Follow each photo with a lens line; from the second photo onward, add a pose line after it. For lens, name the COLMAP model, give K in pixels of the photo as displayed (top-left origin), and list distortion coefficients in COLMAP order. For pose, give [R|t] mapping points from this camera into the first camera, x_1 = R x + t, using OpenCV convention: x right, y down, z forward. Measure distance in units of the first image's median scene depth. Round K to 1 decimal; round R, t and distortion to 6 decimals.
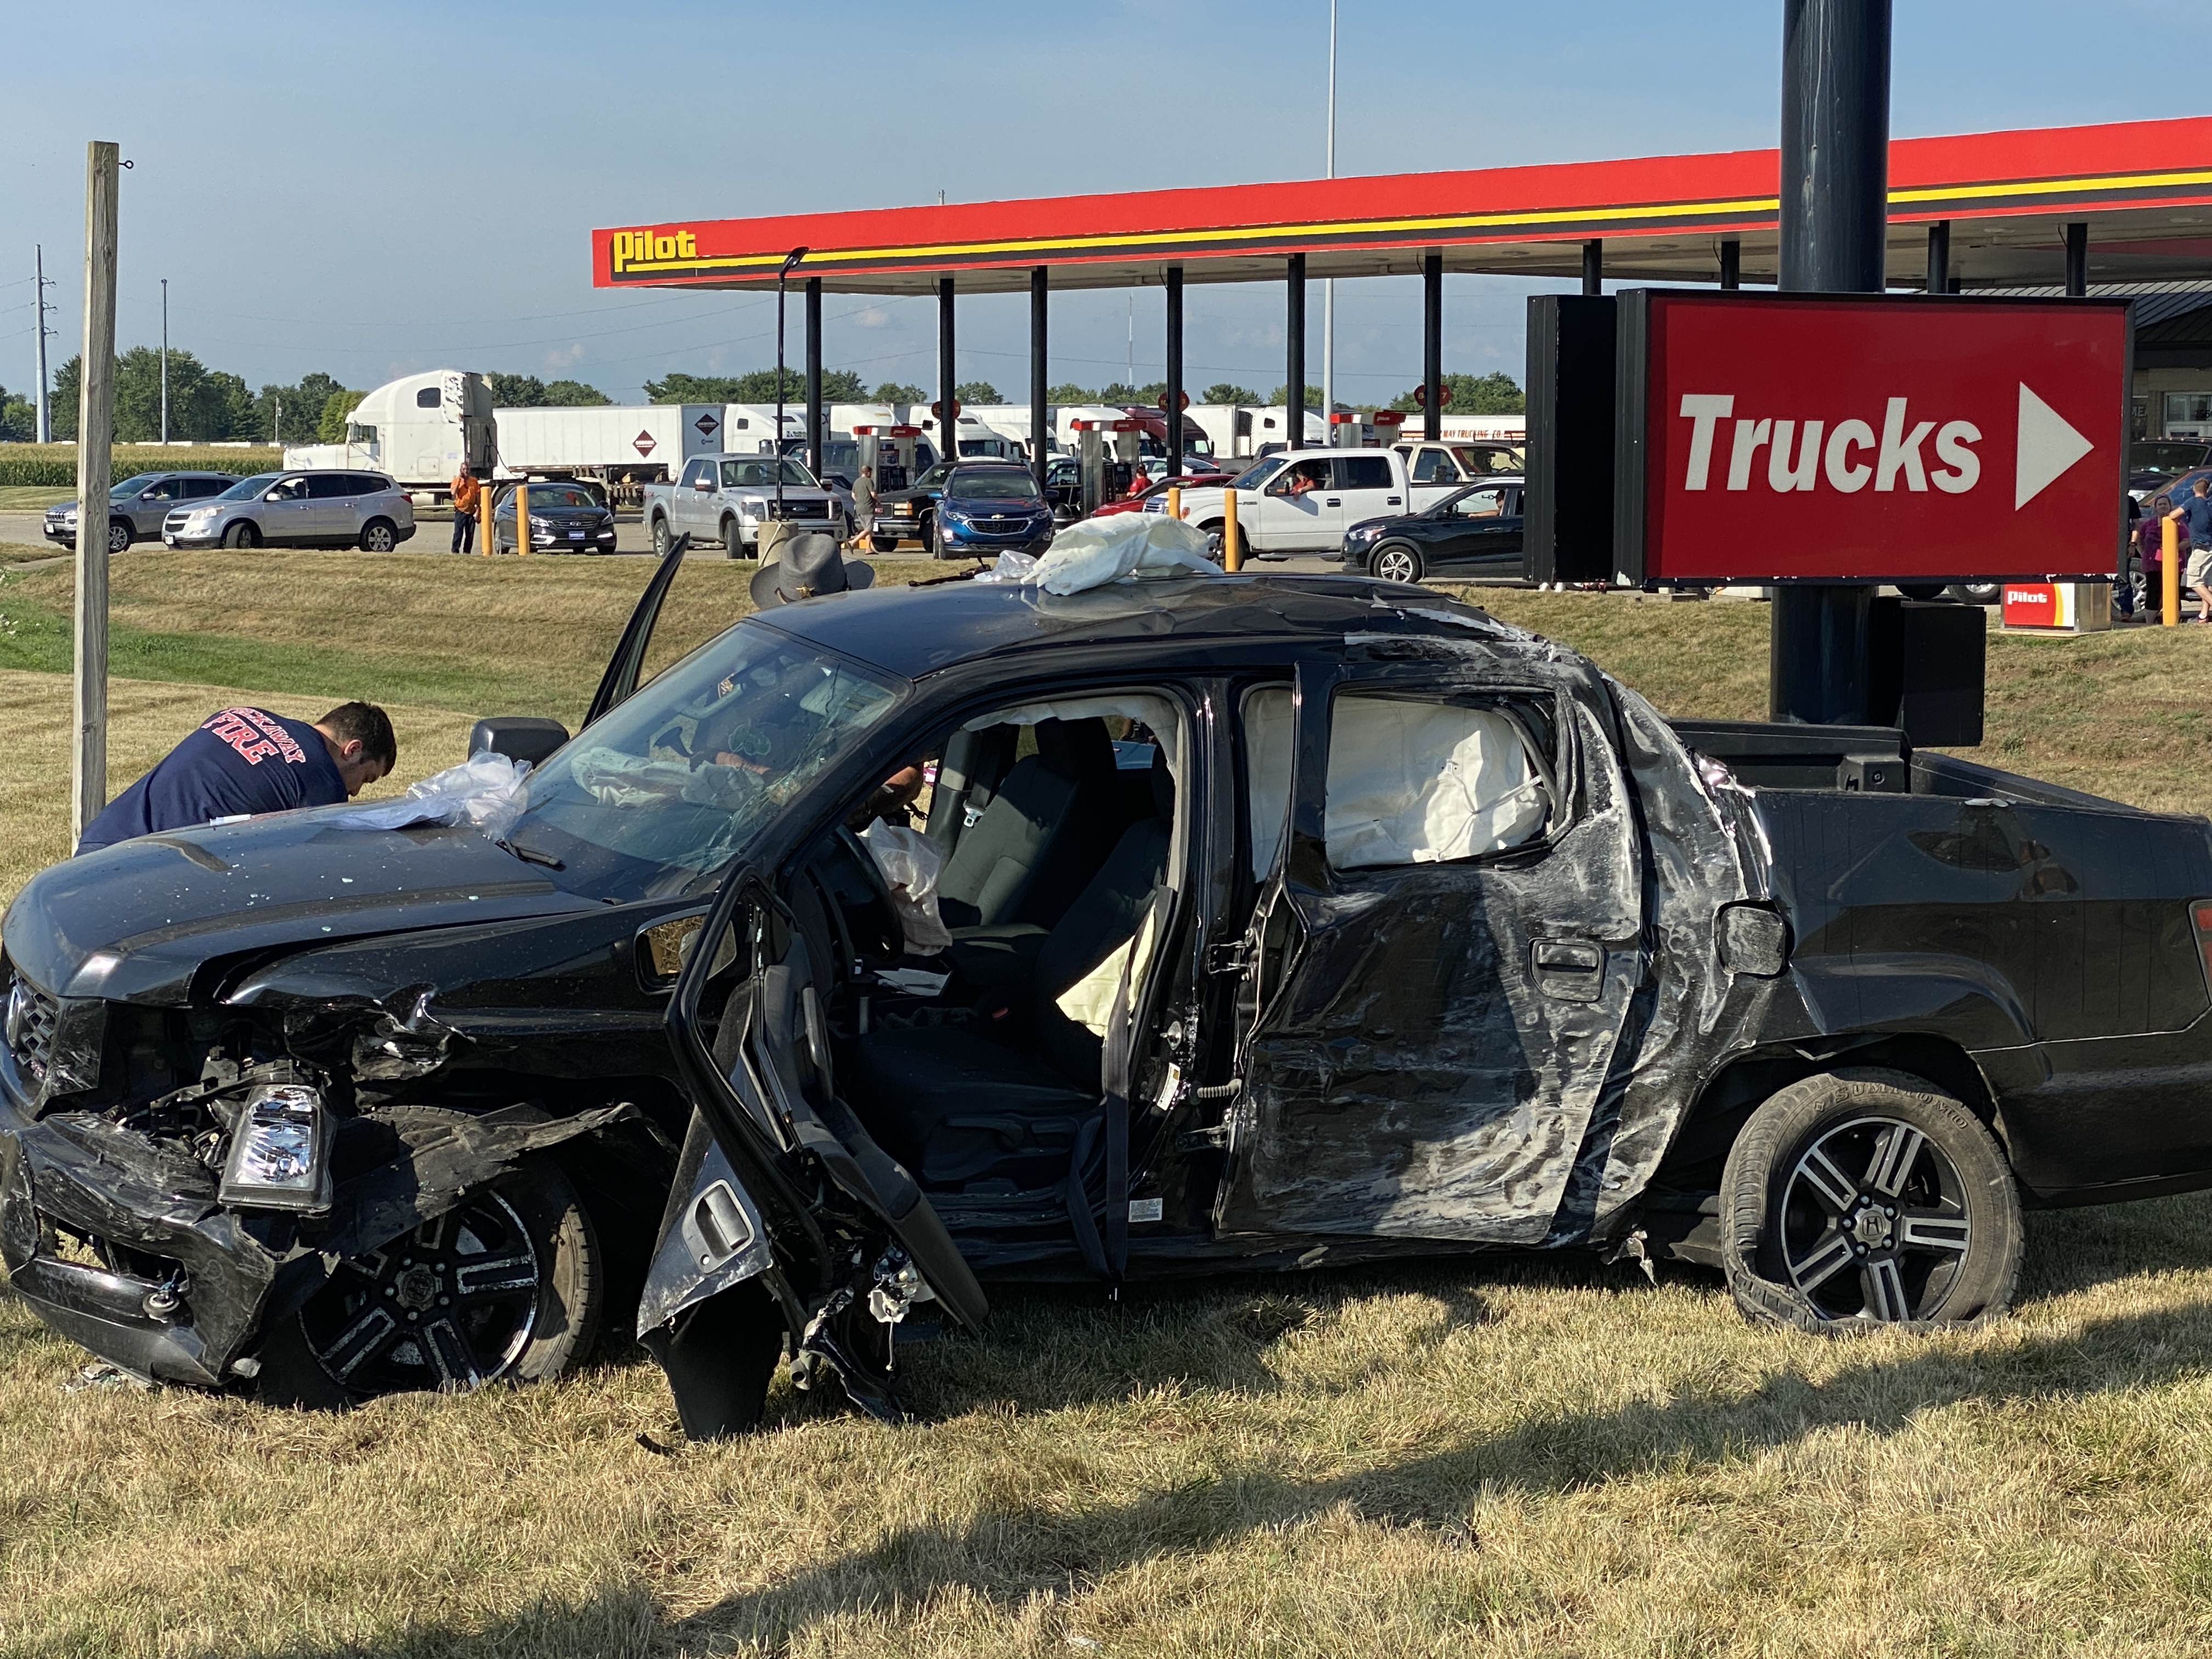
lens RADIAL K [[4252.8, 0, 1107.7], [0, 4252.8, 822.4], [0, 0, 1]] dist [0.113756, 0.000000]
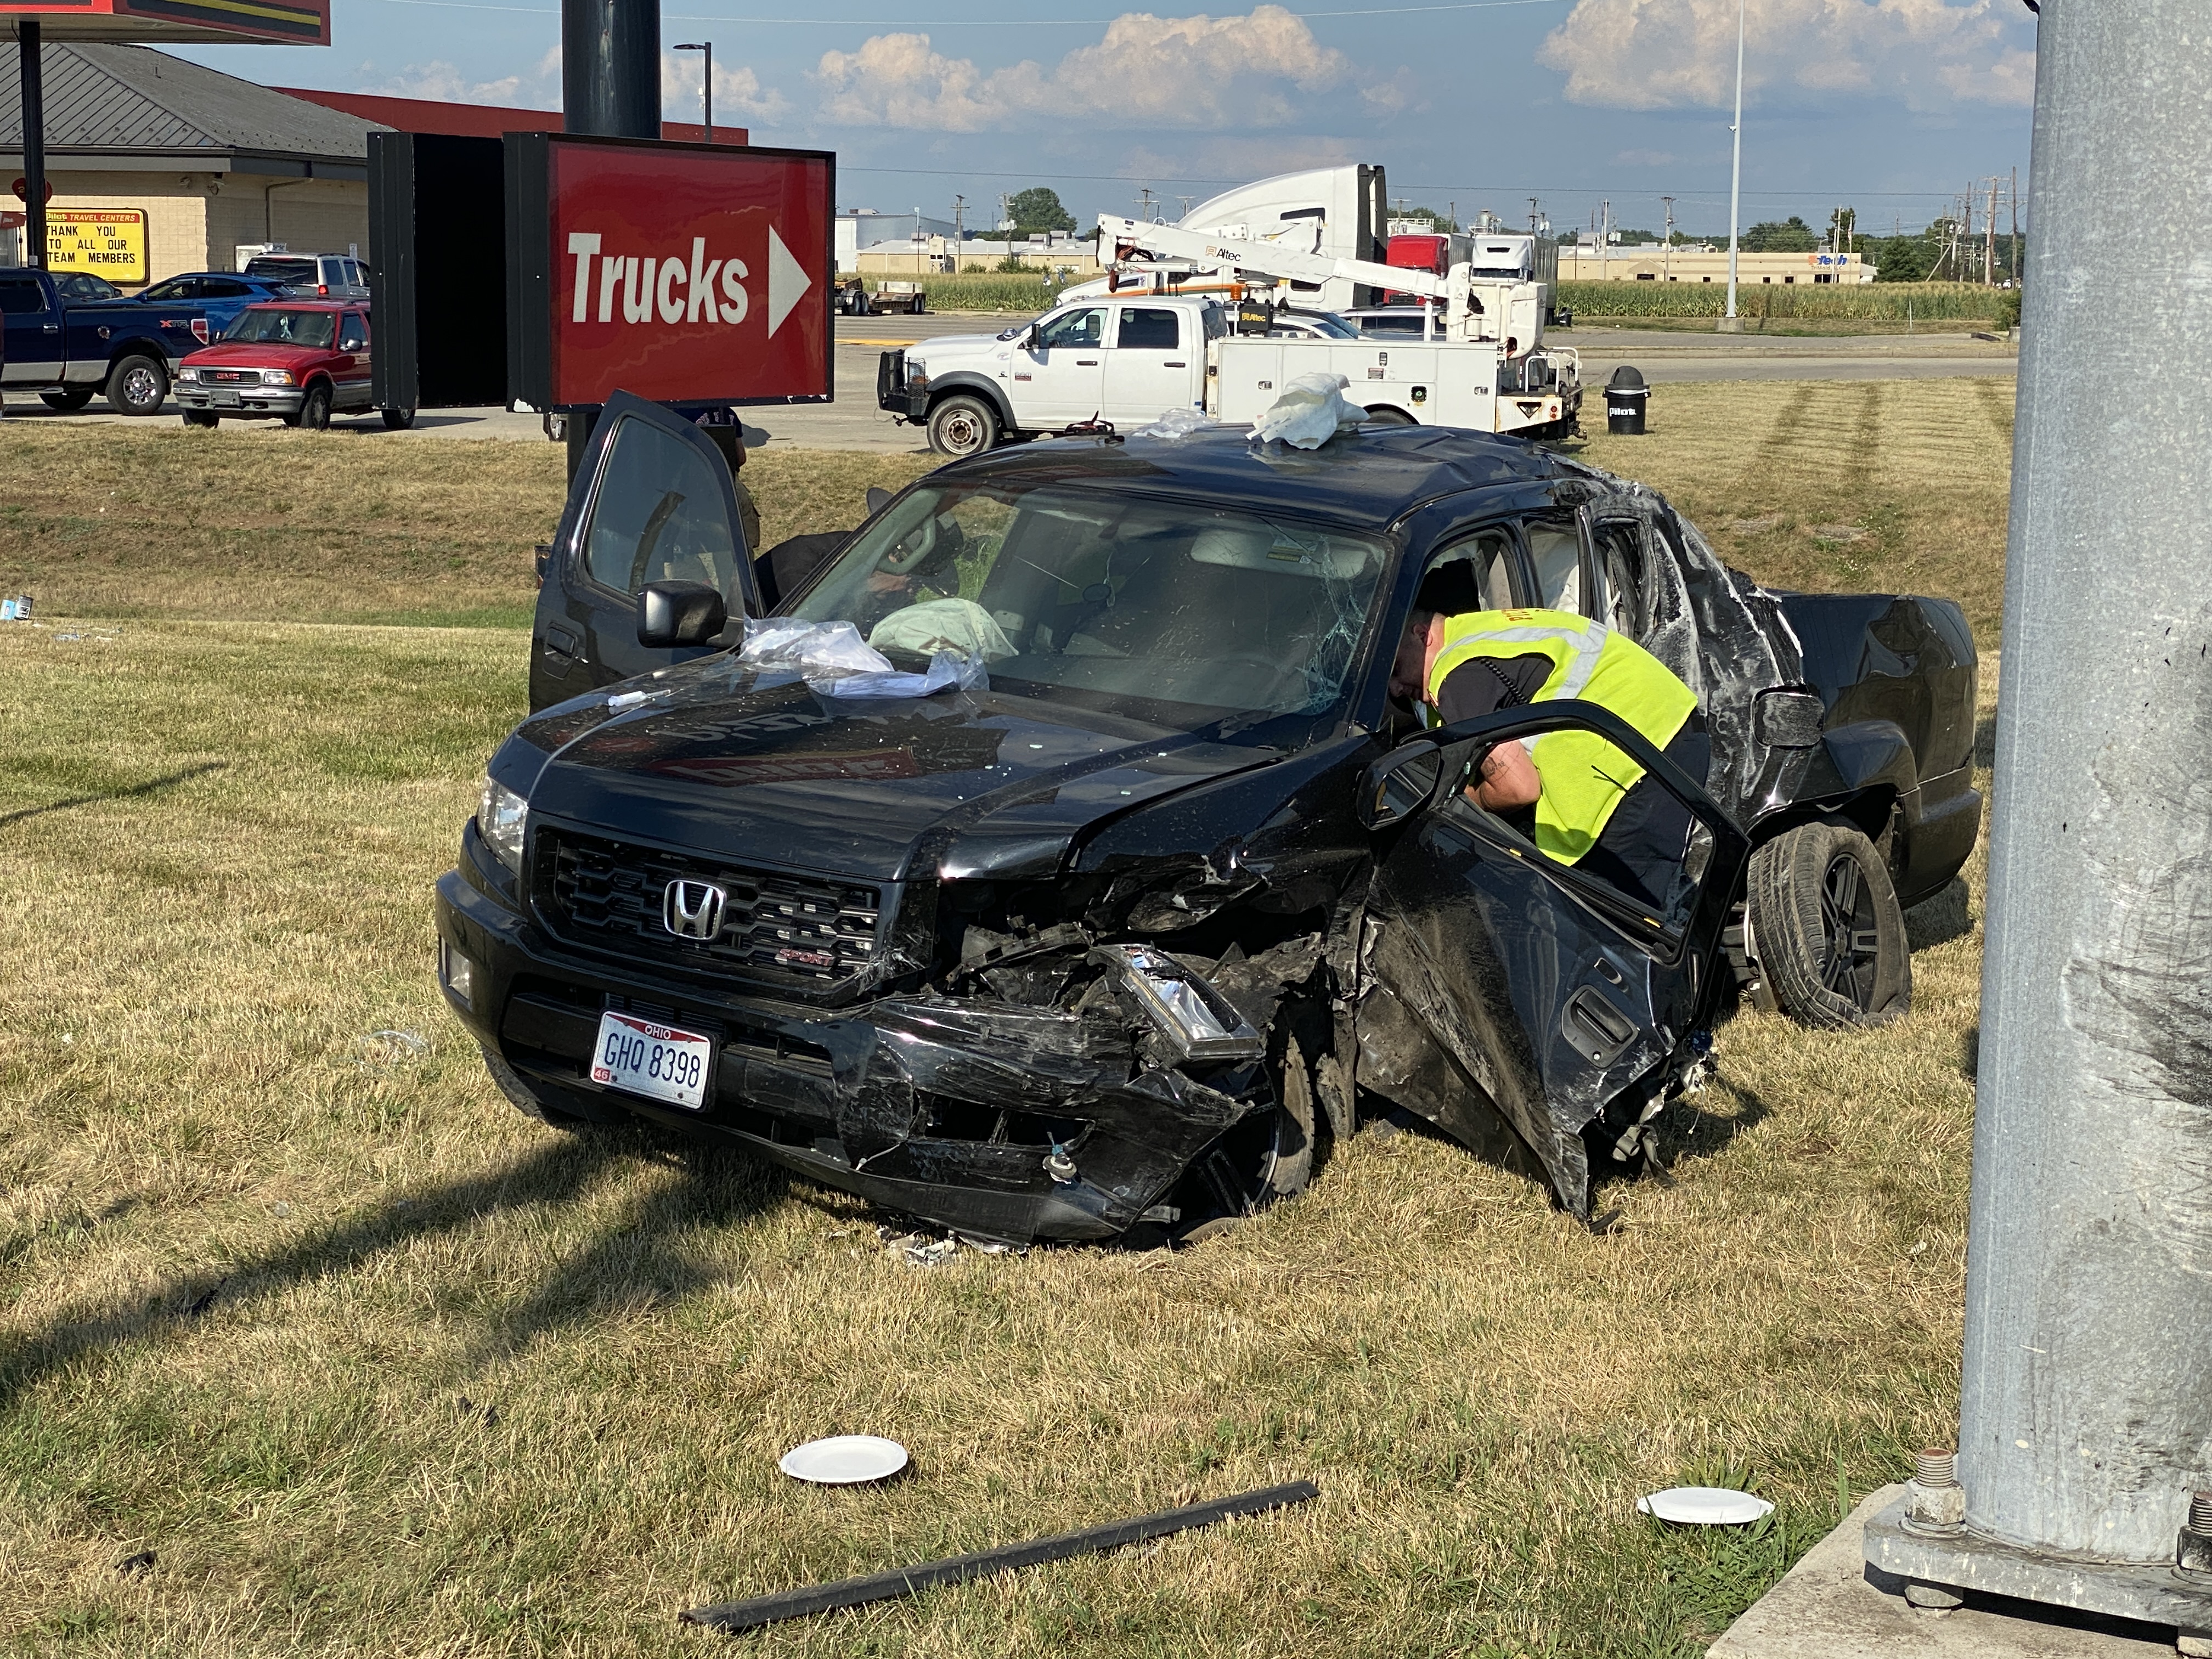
lens RADIAL K [[4006.5, 0, 1103.7], [0, 4006.5, 834.8], [0, 0, 1]] dist [0.091971, 0.000000]
pose [[0.777879, -0.082311, 0.623000, -0.715644], [0.044930, 0.996132, 0.075510, -0.034858], [-0.626806, -0.030747, 0.778569, 0.217856]]
